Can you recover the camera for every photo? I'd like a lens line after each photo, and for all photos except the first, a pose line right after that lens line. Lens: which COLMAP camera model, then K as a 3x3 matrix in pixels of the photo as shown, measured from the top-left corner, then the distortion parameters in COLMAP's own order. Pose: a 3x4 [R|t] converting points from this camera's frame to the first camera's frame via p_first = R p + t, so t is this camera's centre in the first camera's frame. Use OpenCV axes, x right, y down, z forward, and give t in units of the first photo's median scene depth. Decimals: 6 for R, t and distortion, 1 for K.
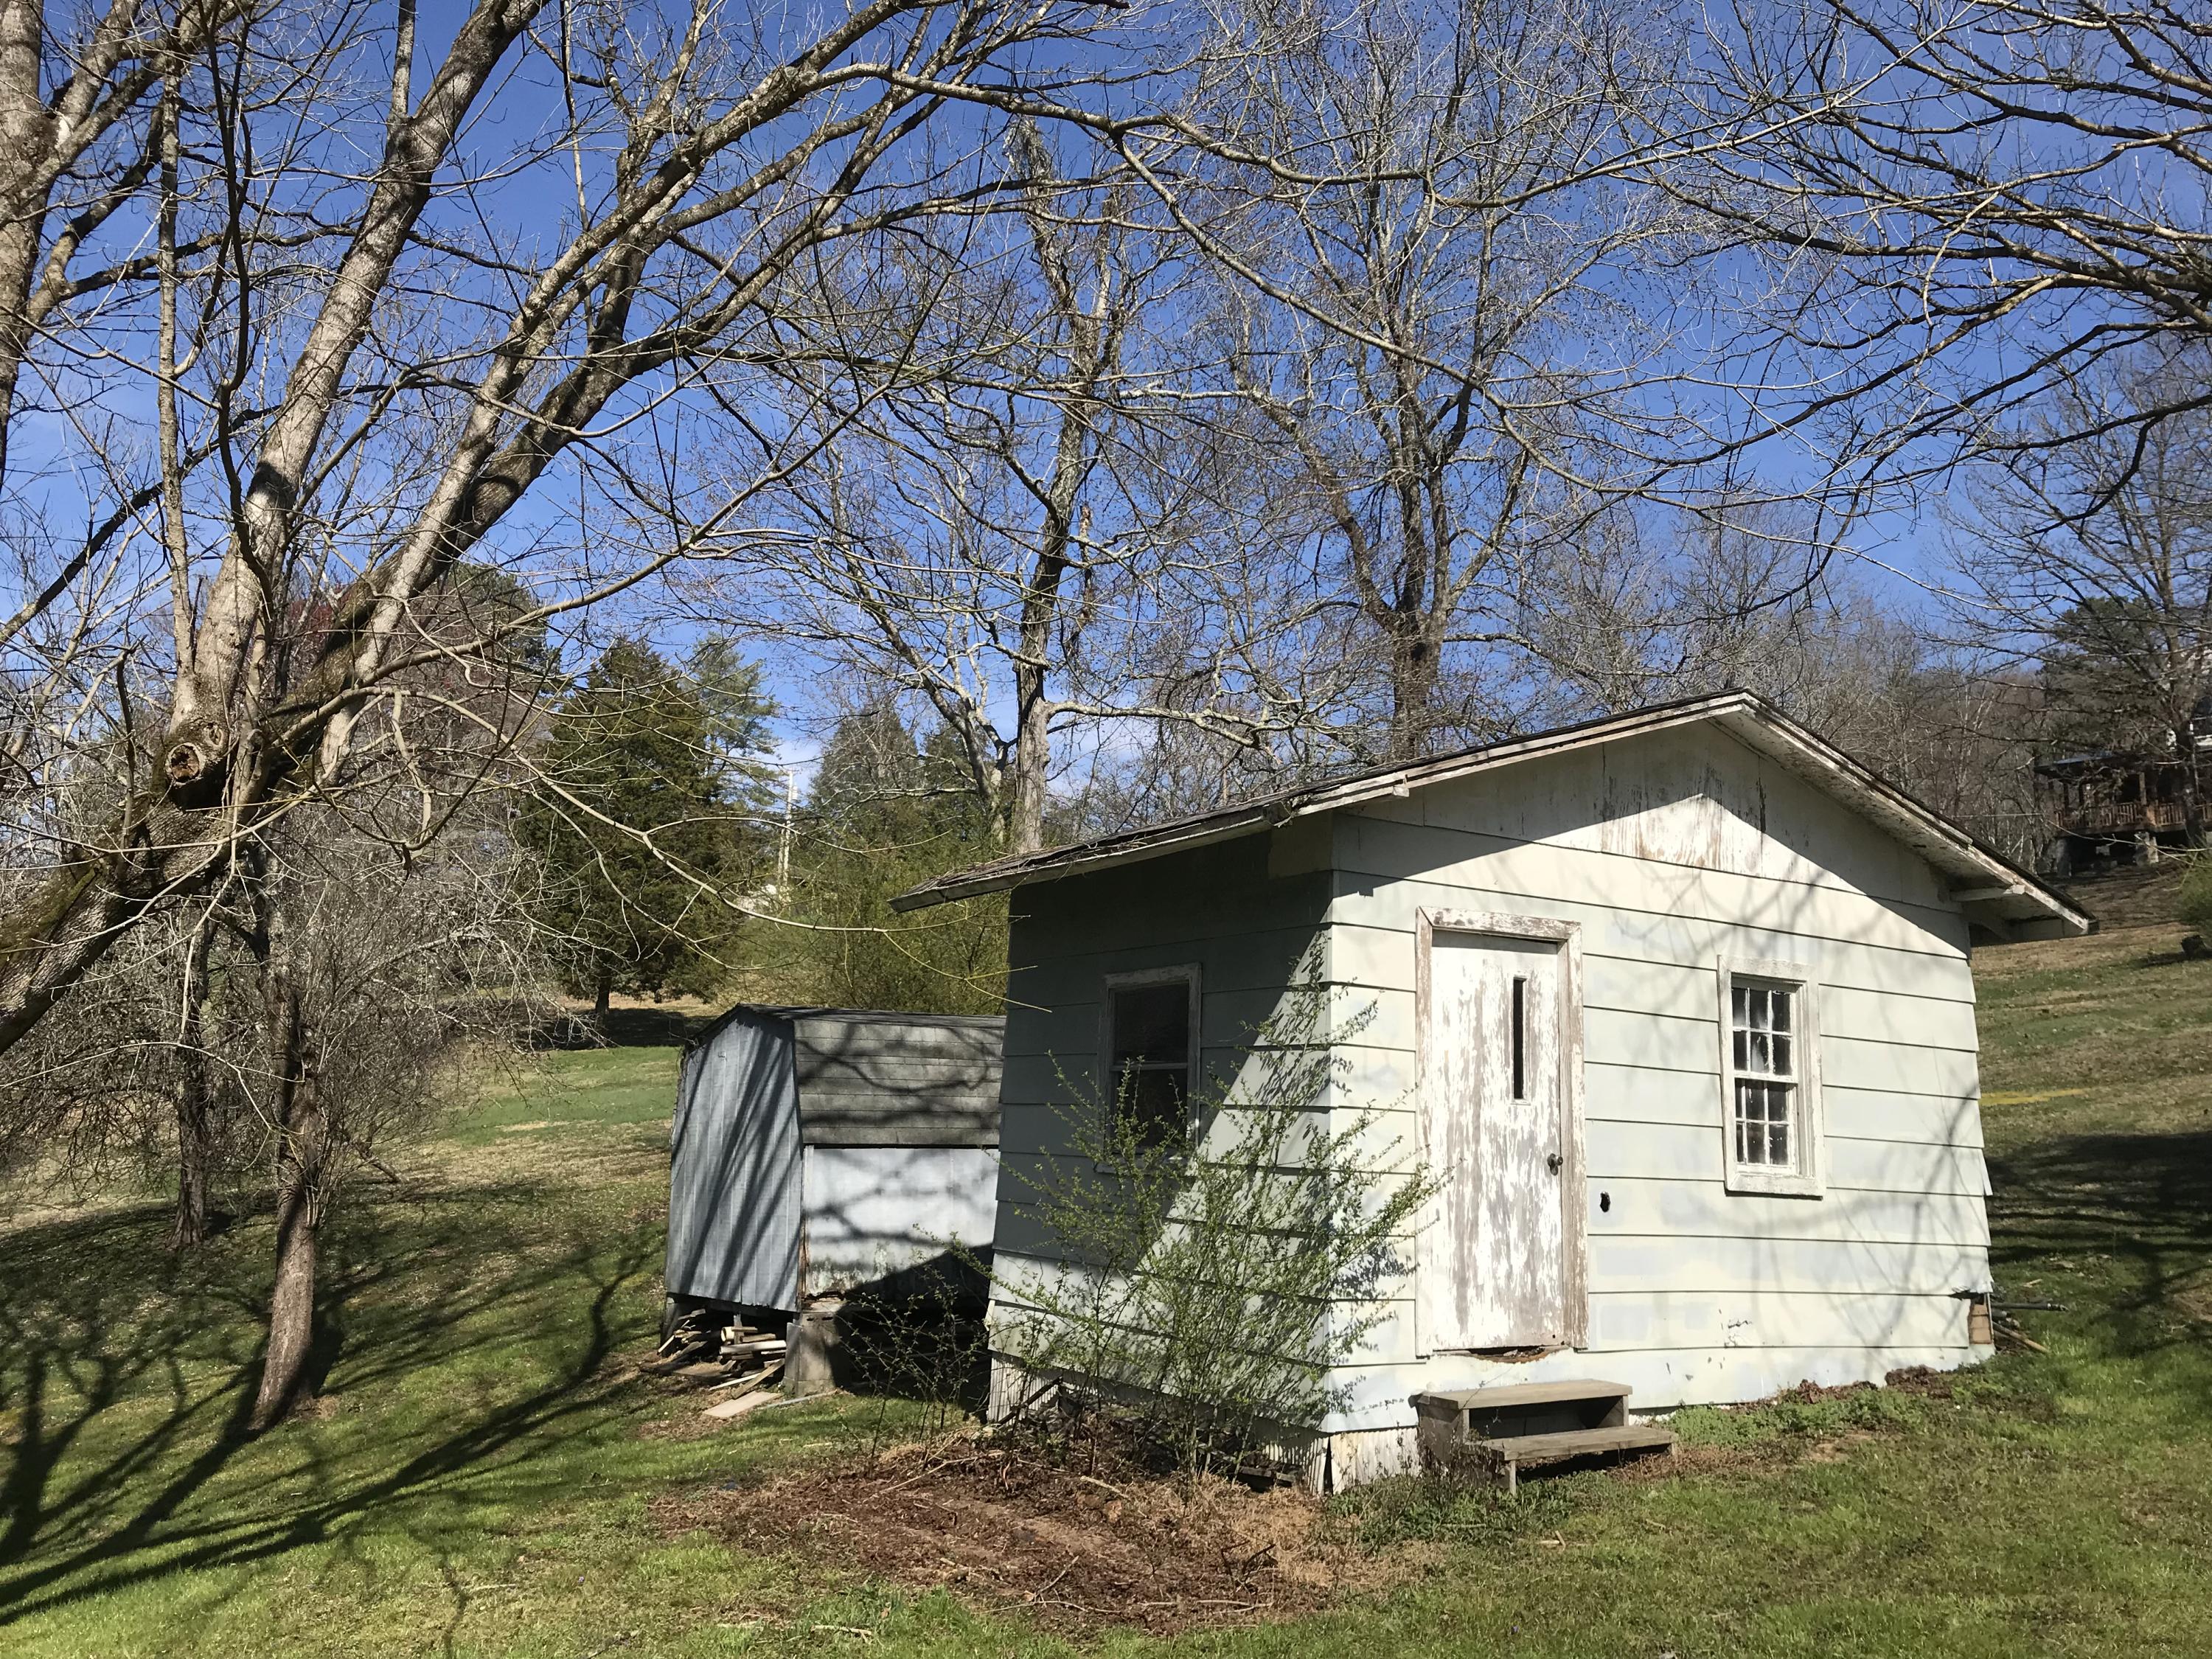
lens RADIAL K [[1769.1, 0, 1140.7], [0, 1769.1, 832.3], [0, 0, 1]] dist [0.052078, -0.072696]
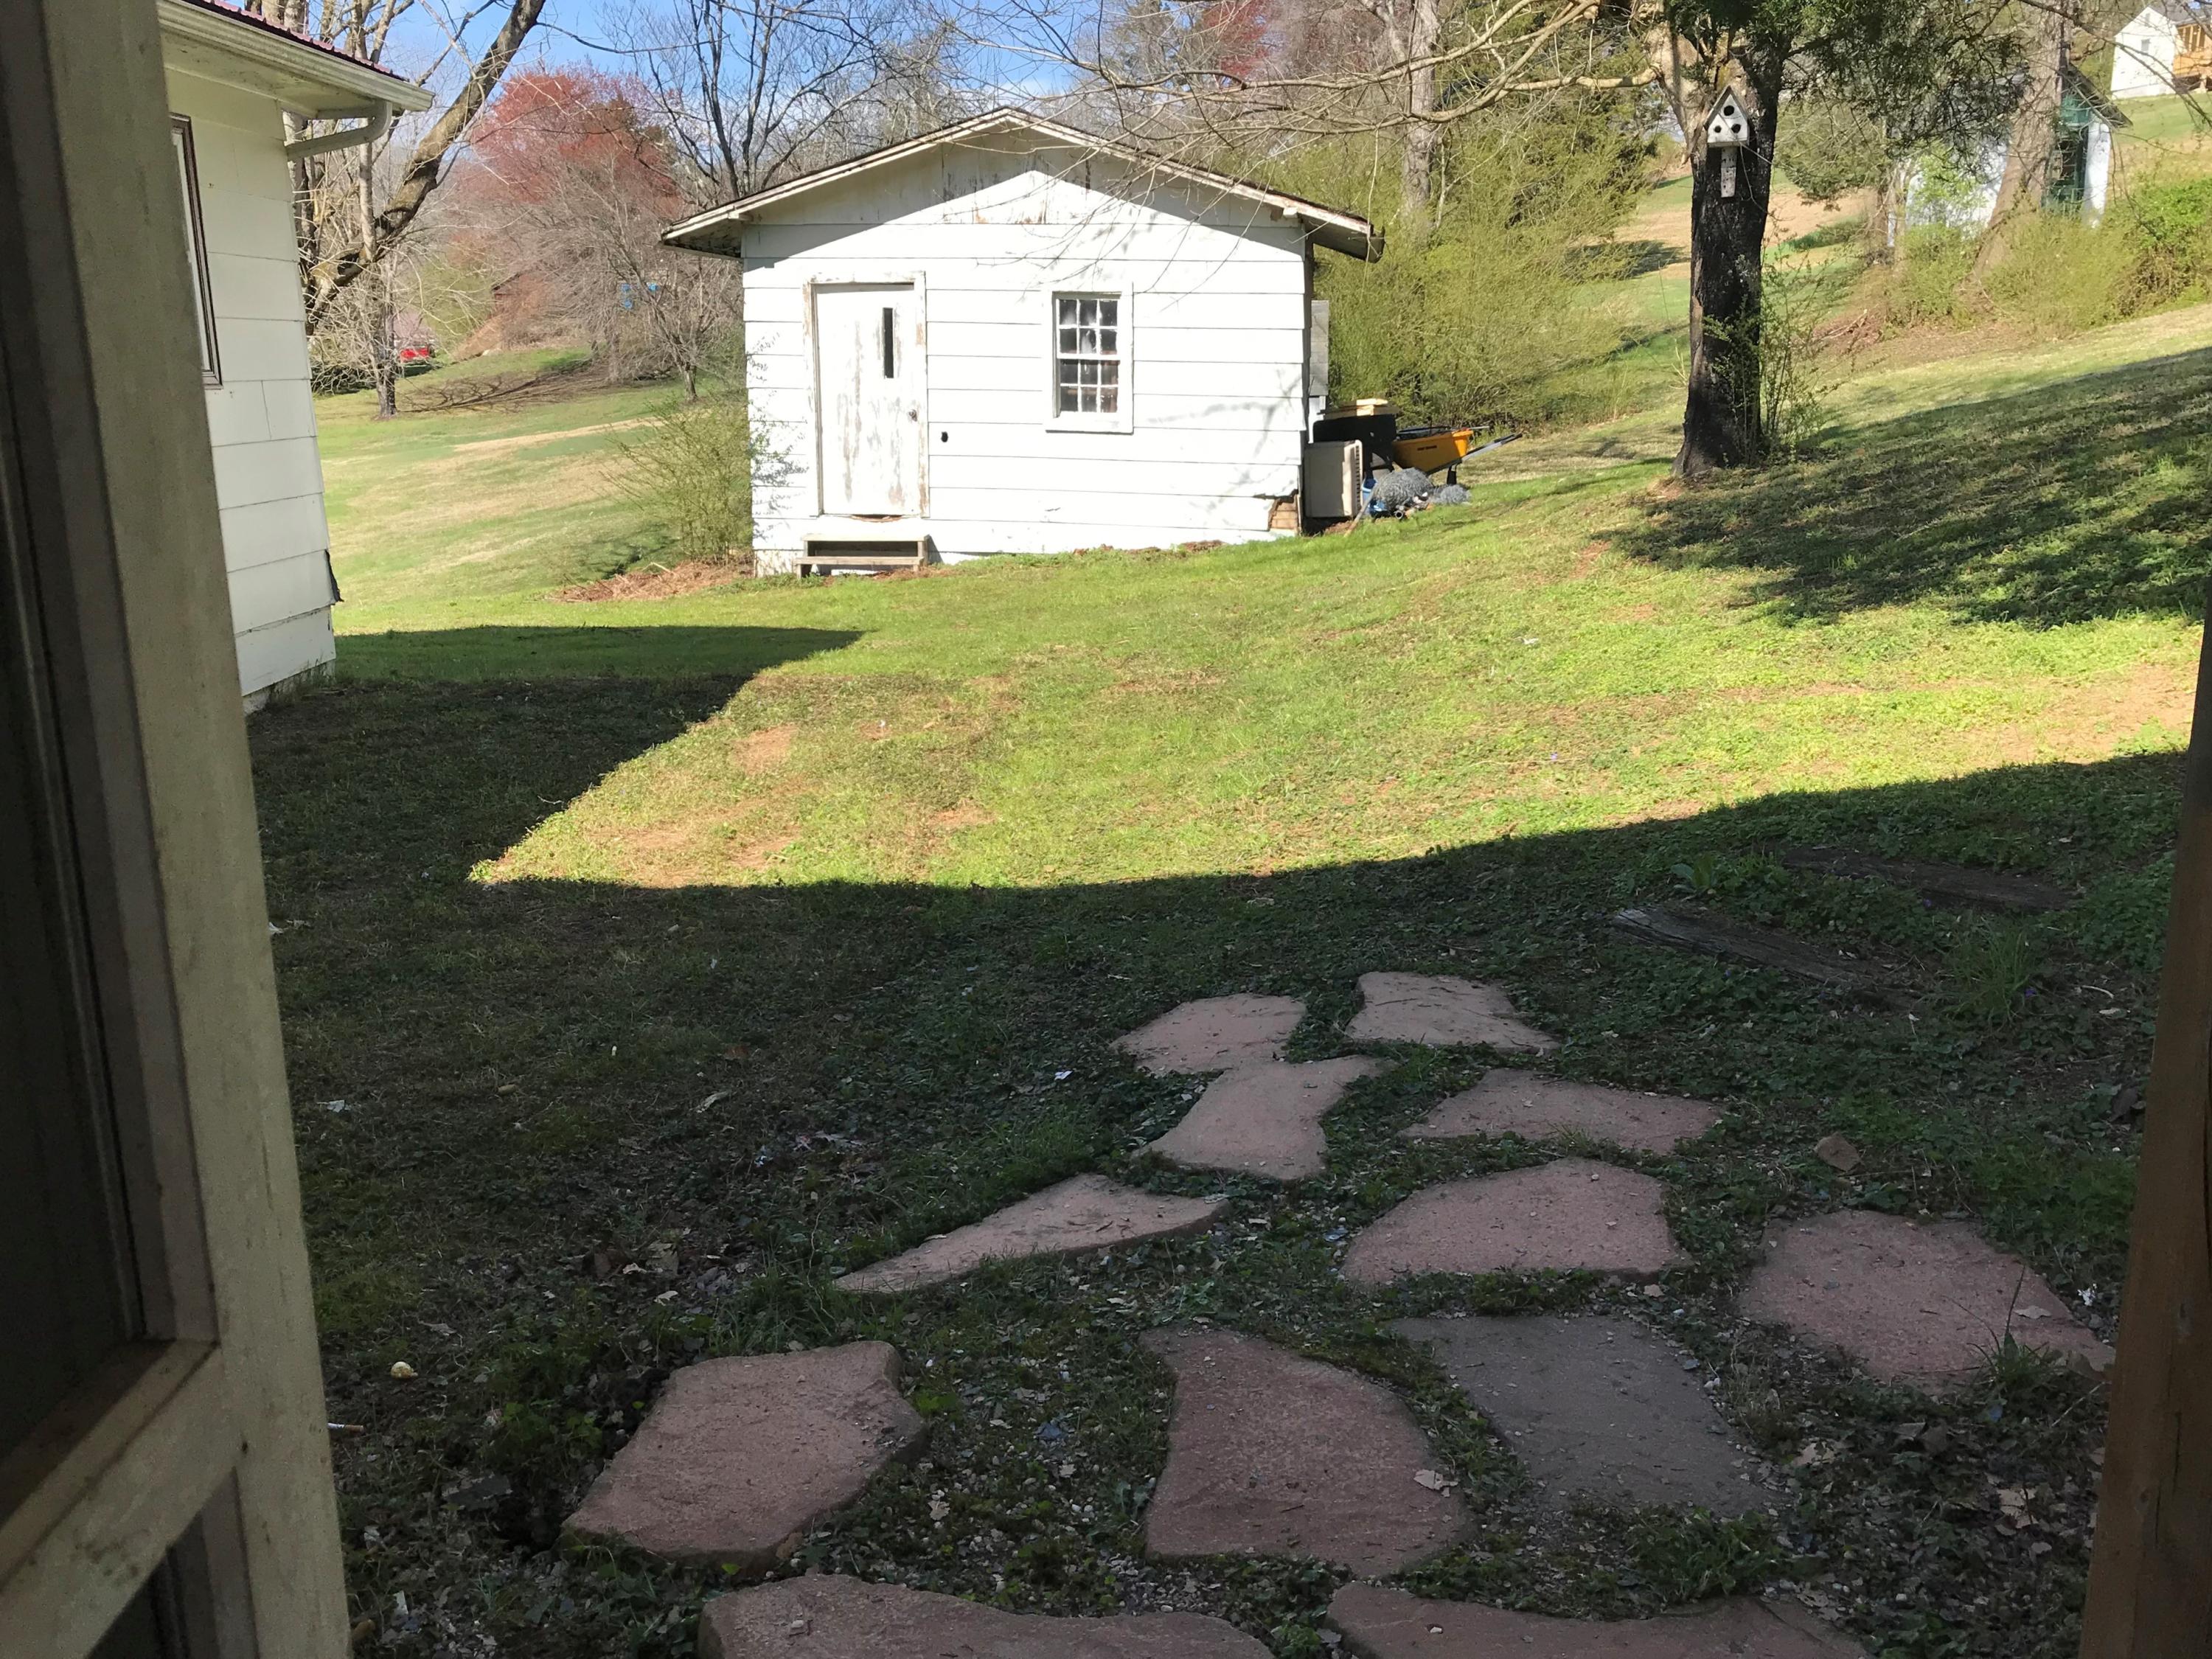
lens RADIAL K [[1769.1, 0, 1140.7], [0, 1769.1, 832.3], [0, 0, 1]] dist [0.052078, -0.072696]
pose [[0.783952, 0.147742, -0.602985, 1.426182], [0.127806, 0.912058, 0.389634, -0.089133], [0.607523, -0.382520, 0.696128, -0.242866]]
